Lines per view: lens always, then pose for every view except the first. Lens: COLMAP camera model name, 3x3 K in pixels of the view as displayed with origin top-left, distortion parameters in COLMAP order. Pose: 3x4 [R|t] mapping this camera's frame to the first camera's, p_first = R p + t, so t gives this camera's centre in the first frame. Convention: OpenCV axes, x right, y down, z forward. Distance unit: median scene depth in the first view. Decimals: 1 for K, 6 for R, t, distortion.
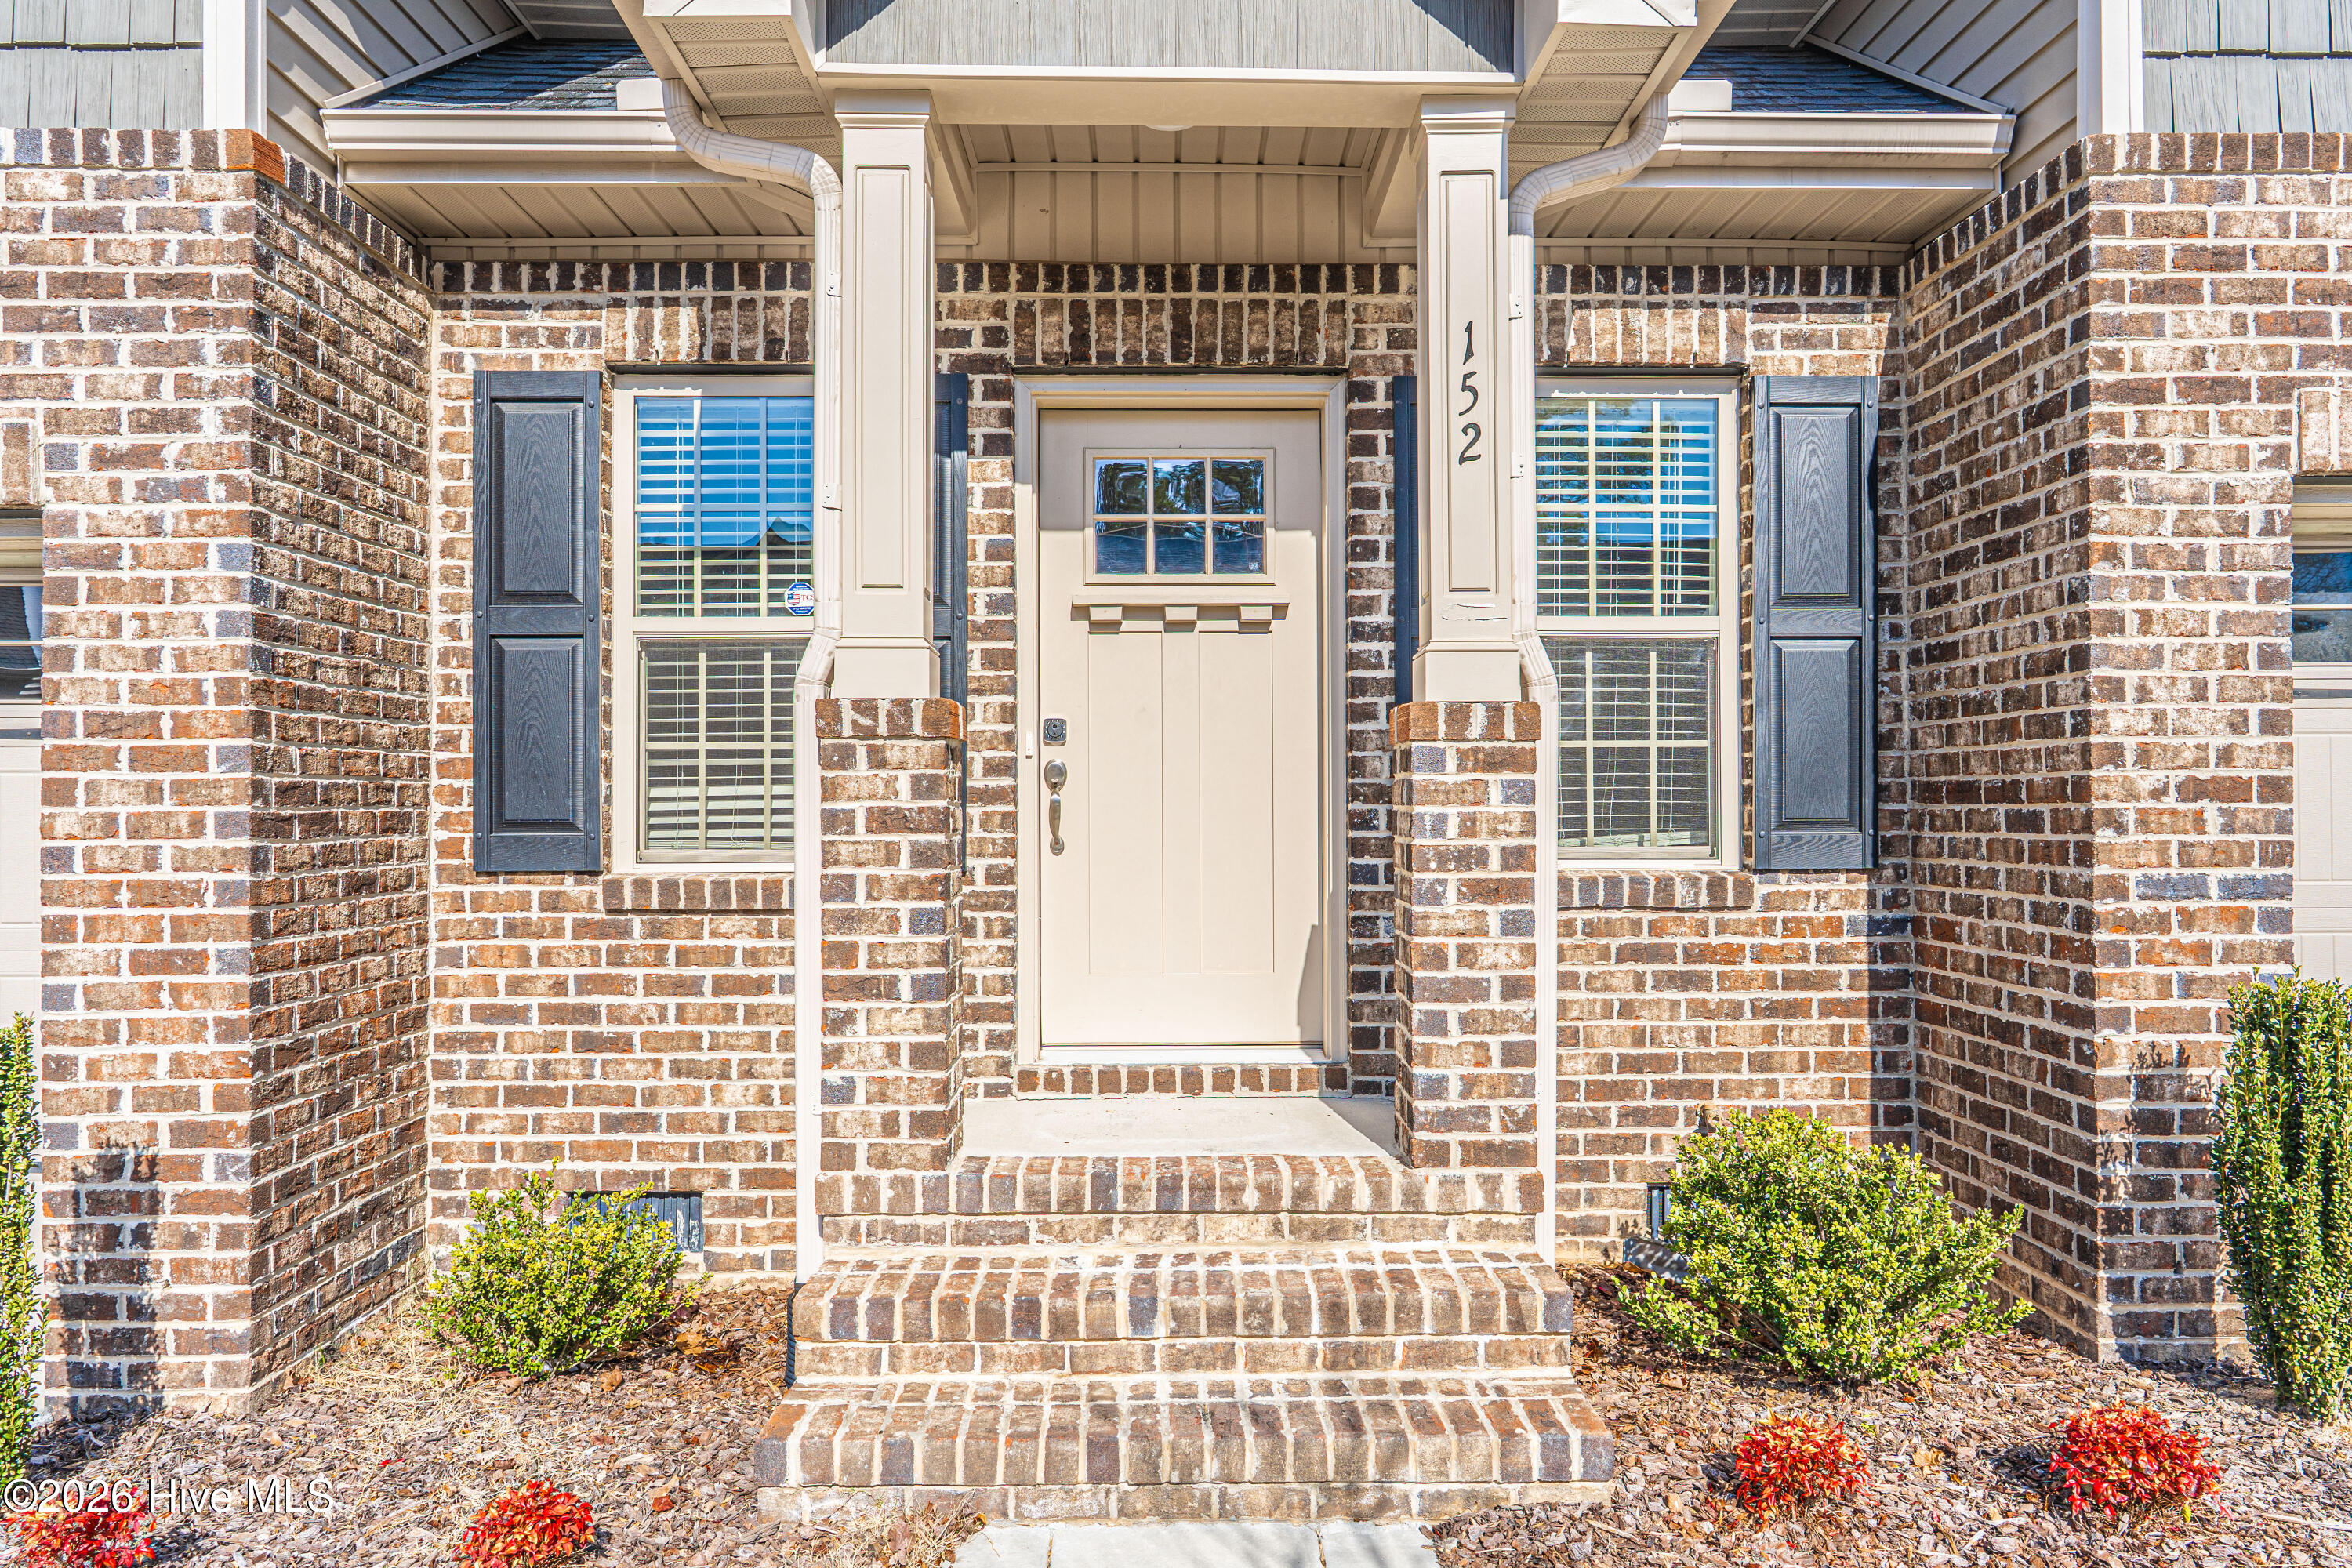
lens RADIAL K [[1559.3, 0, 1182.8], [0, 1559.3, 779.4], [0, 0, 1]] dist [-0.006019, 0.007011]
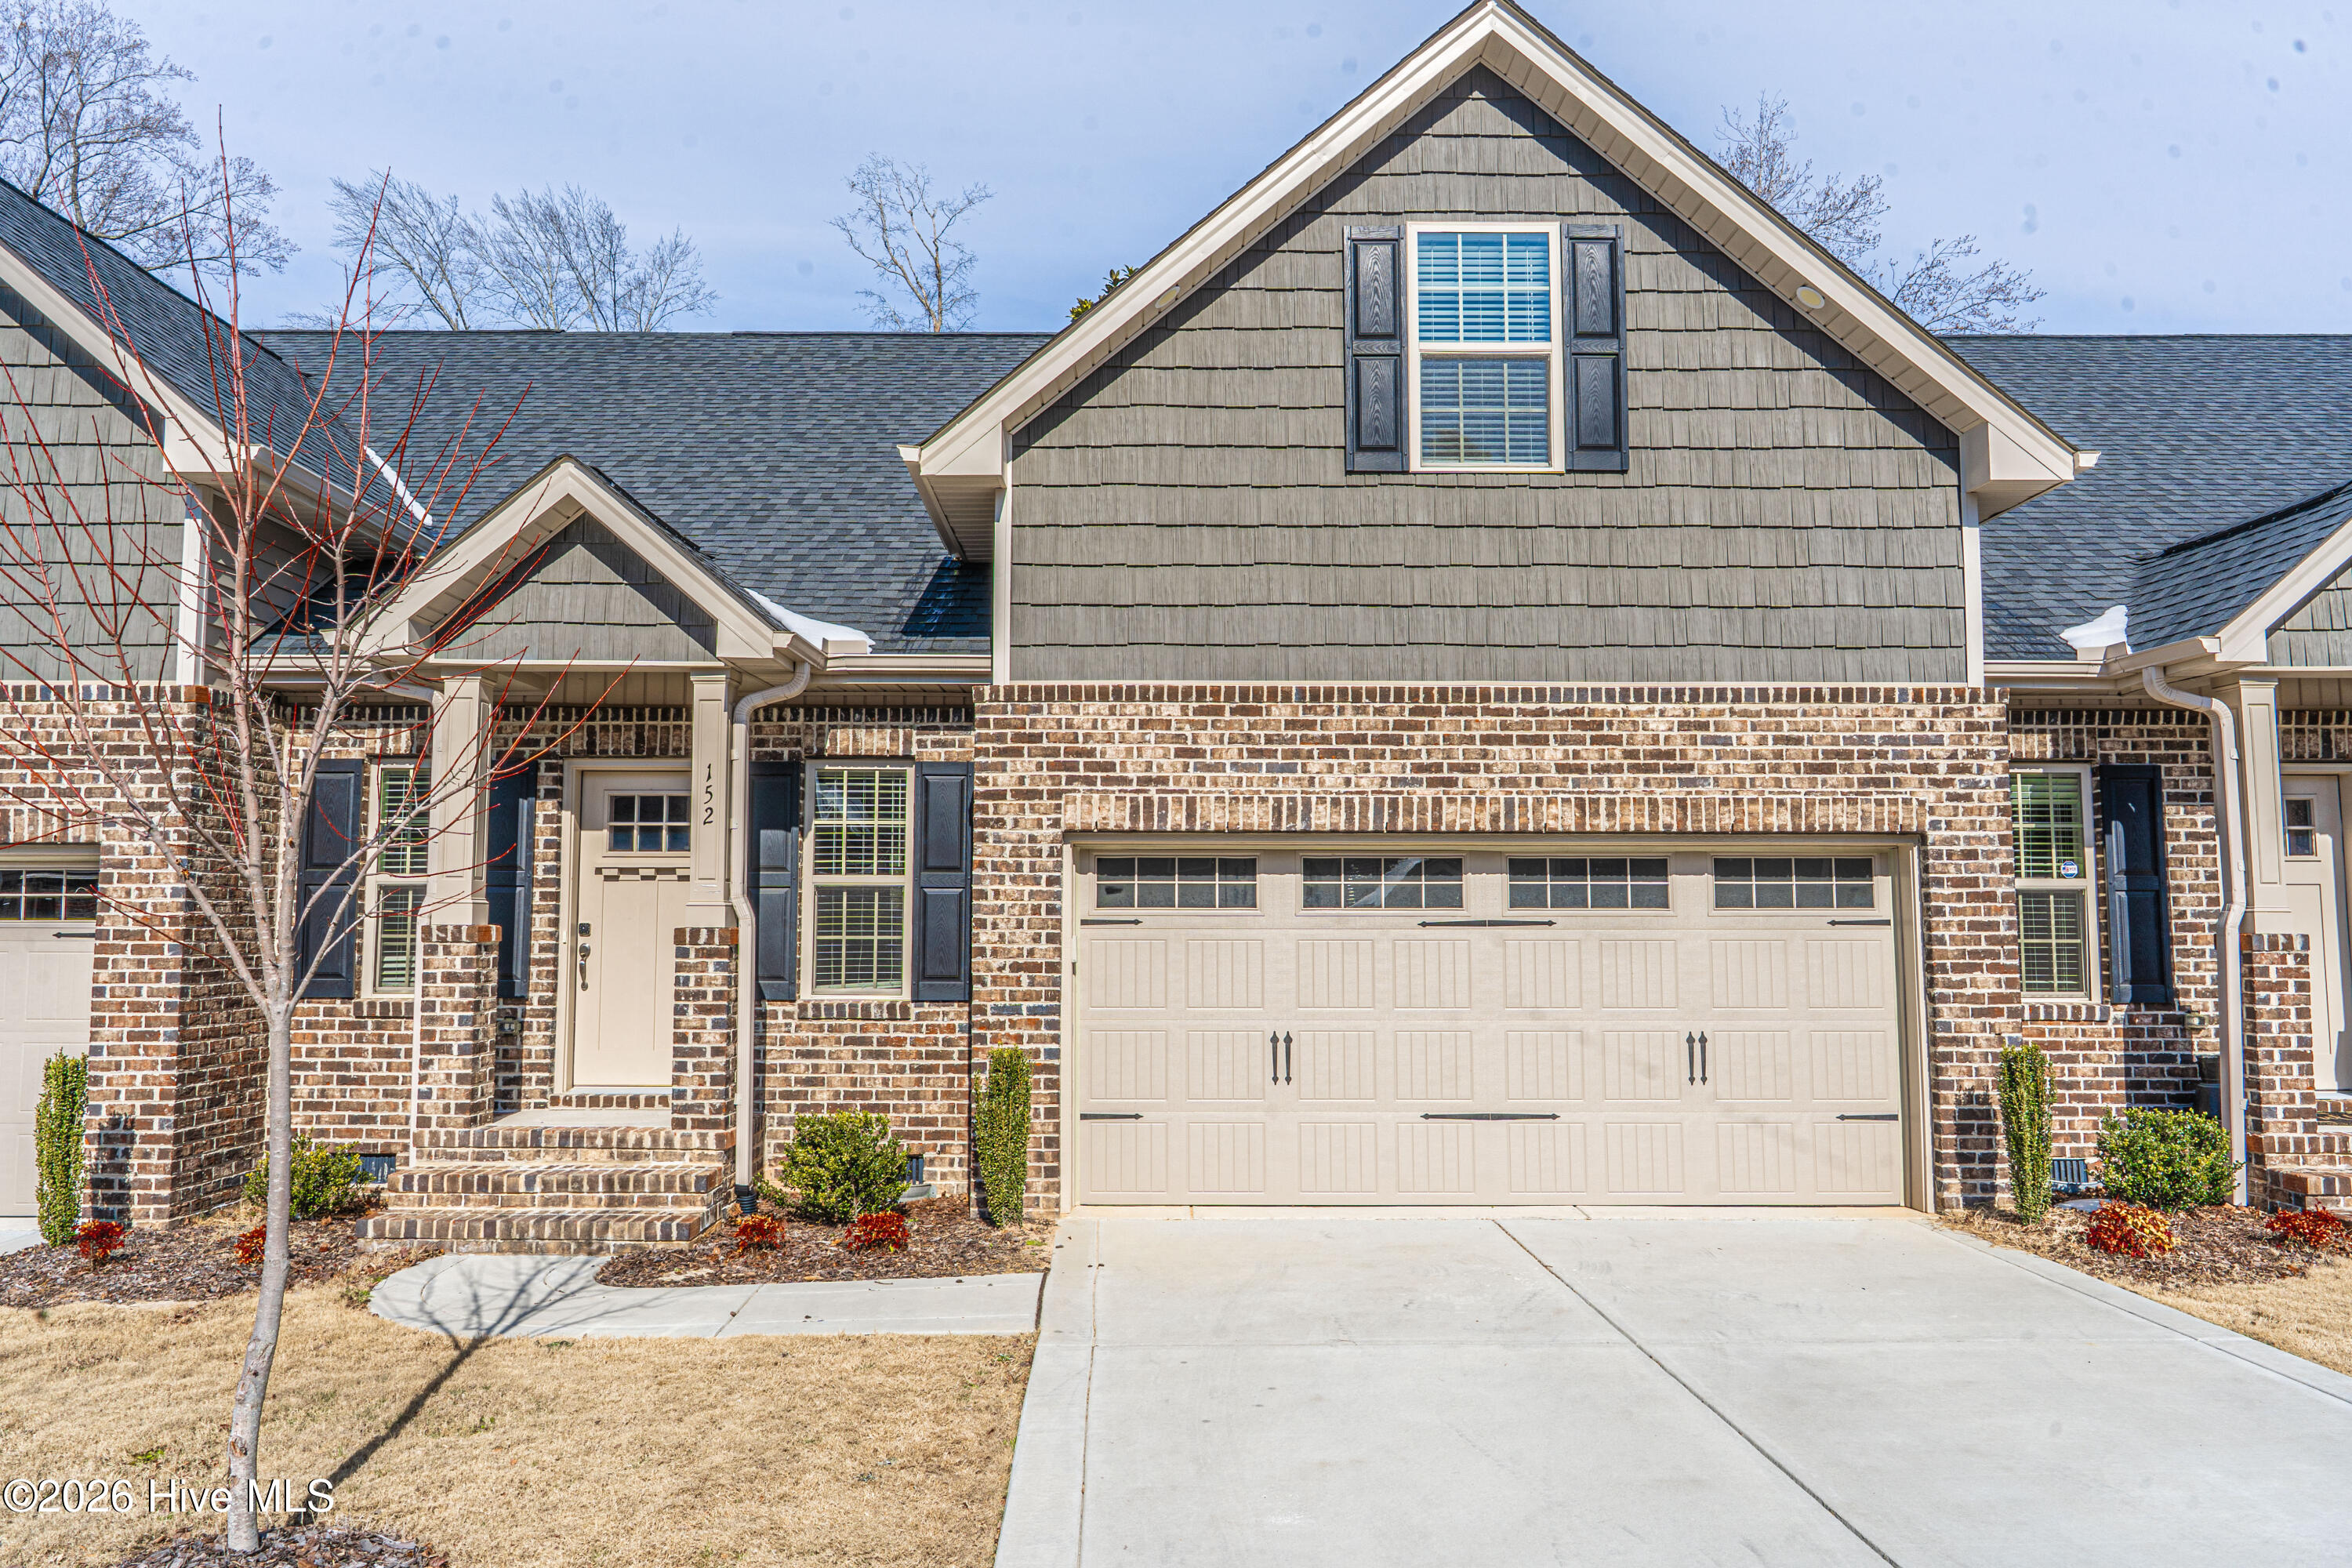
lens RADIAL K [[1559.3, 0, 1163.2], [0, 1559.3, 794.3], [0, 0, 1]] dist [-0.006019, 0.007011]
pose [[0.999893, 0.004680, -0.013829, 0.895497], [-0.005609, 0.997677, -0.067884, -0.093561], [0.013480, 0.067954, 0.997597, -1.315368]]
